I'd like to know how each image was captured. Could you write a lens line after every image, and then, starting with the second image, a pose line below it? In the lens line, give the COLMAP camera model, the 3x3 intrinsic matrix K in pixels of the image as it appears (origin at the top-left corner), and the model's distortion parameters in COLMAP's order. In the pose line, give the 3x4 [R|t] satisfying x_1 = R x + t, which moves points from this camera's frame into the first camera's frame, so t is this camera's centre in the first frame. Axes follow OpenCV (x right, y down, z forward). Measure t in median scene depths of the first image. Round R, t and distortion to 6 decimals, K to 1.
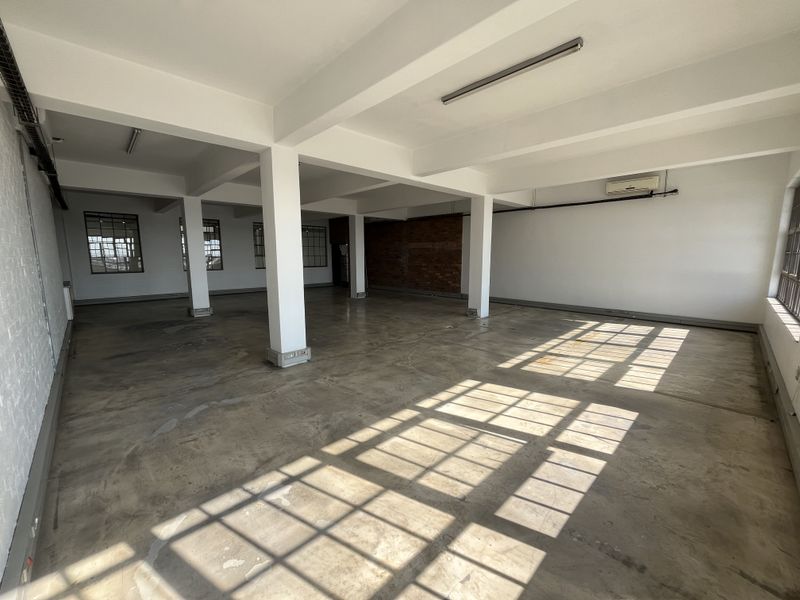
lens RADIAL K [[322.3, 0, 400.0], [0, 322.3, 300.0], [0, 0, 1]] dist [-0.001400, 0.000068]
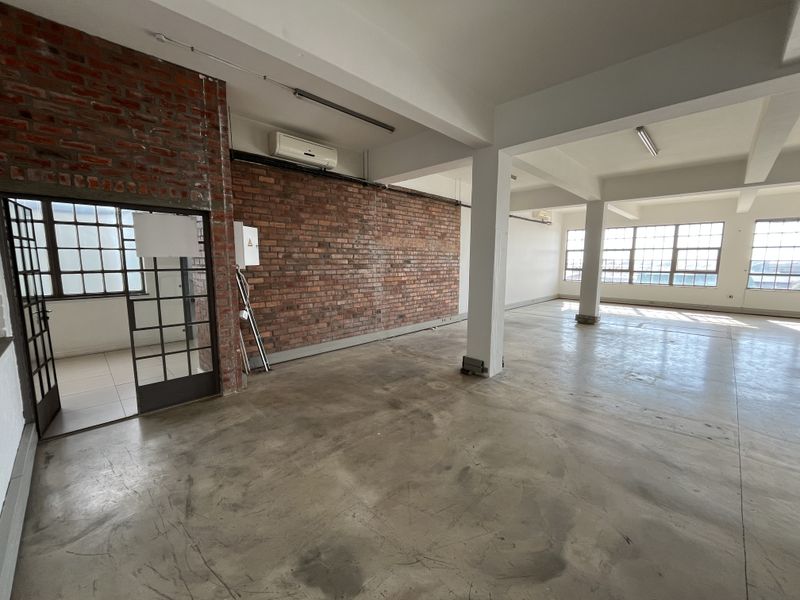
lens RADIAL K [[323.2, 0, 396.8], [0, 323.2, 300.0], [0, 0, 1]] dist [-0.002061, -0.000161]
pose [[-0.019229, -0.127258, 0.991683, -1.199987], [0.132955, 0.982732, 0.128688, -0.373721], [-0.990936, 0.134324, -0.001978, 2.611022]]
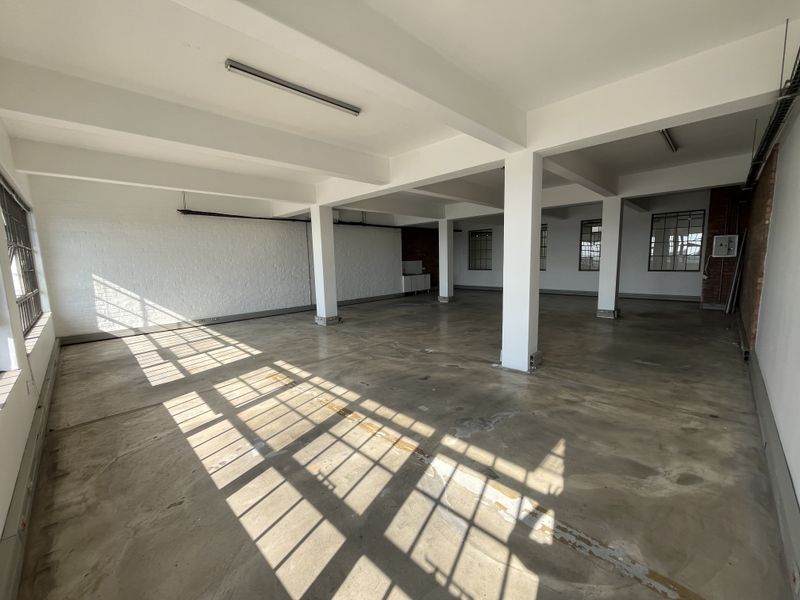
lens RADIAL K [[322.3, 0, 400.0], [0, 322.3, 300.0], [0, 0, 1]] dist [-0.004623, -0.000295]
pose [[0.020853, 0.126780, -0.991712, 1.327508], [-0.114459, 0.985708, 0.123606, -0.189180], [0.993209, 0.110933, 0.035066, 1.254939]]
